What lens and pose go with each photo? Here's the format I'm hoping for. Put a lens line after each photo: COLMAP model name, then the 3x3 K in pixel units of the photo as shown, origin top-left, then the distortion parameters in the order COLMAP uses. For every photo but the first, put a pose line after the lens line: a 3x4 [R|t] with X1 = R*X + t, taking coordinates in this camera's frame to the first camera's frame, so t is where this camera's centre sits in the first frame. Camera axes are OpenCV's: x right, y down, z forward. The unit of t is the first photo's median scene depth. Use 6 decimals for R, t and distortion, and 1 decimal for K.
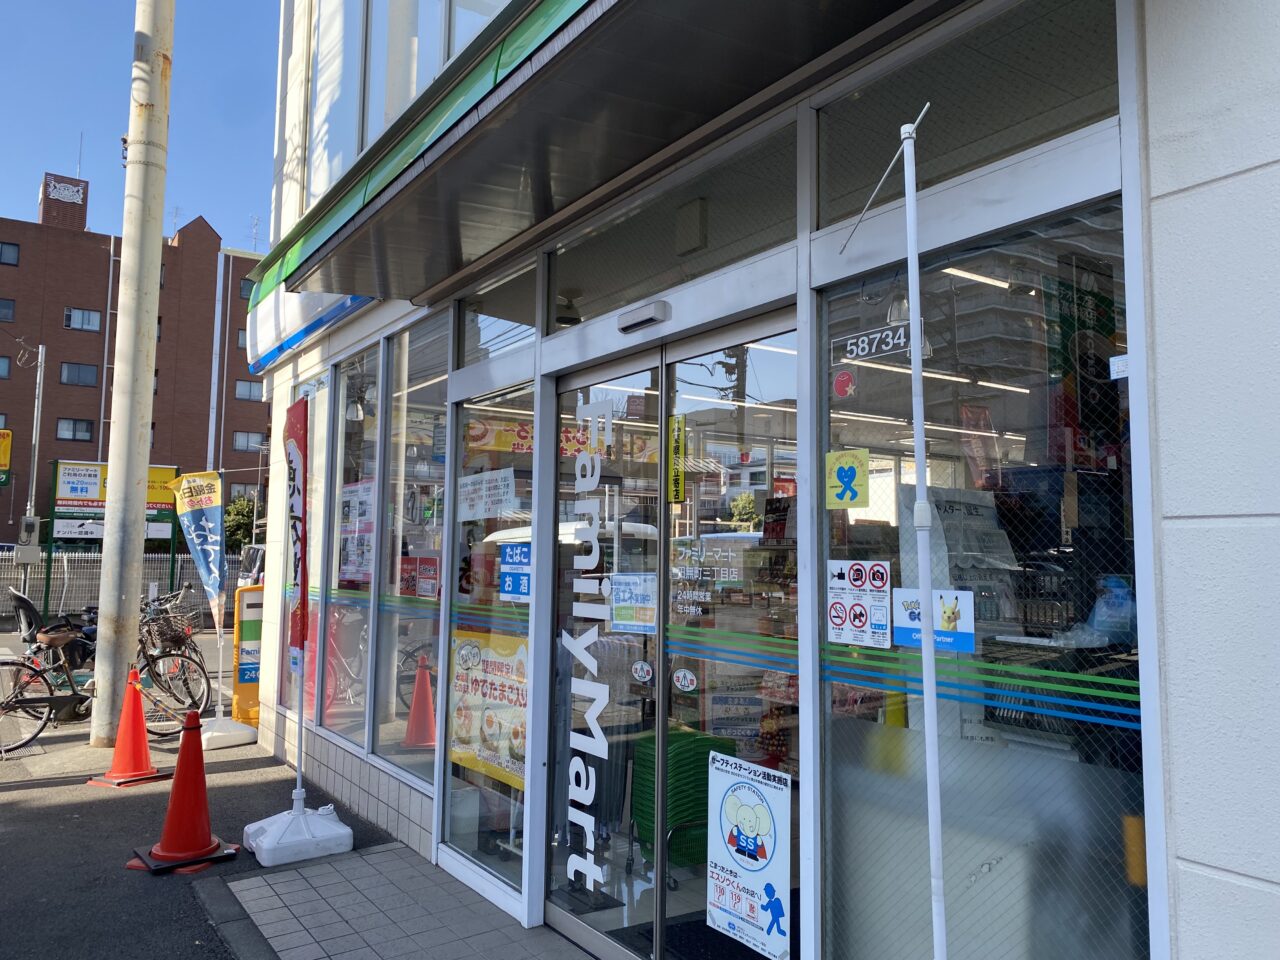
lens RADIAL K [[955.9, 0, 638.6], [0, 955.9, 479.9], [0, 0, 1]] dist [-0.007640, -0.001291]
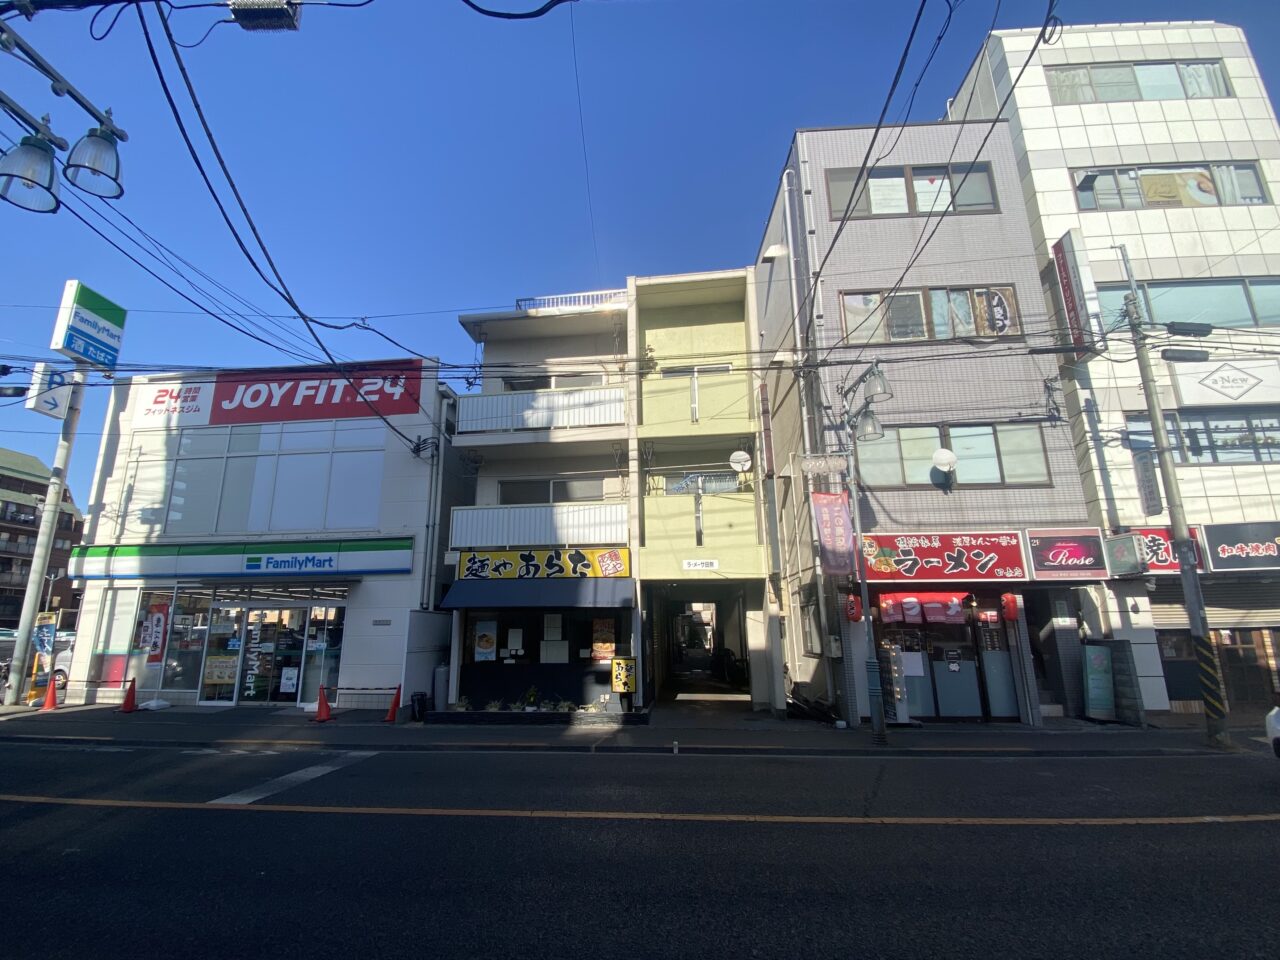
lens RADIAL K [[513.4, 0, 636.6], [0, 513.4, 482.2], [0, 0, 1]] dist [-0.002492, -0.000113]
pose [[0.634143, 0.140324, 0.760376, -1.195597], [-0.044274, 0.988371, -0.145475, -0.573133], [-0.771947, 0.058587, 0.632981, -3.141432]]
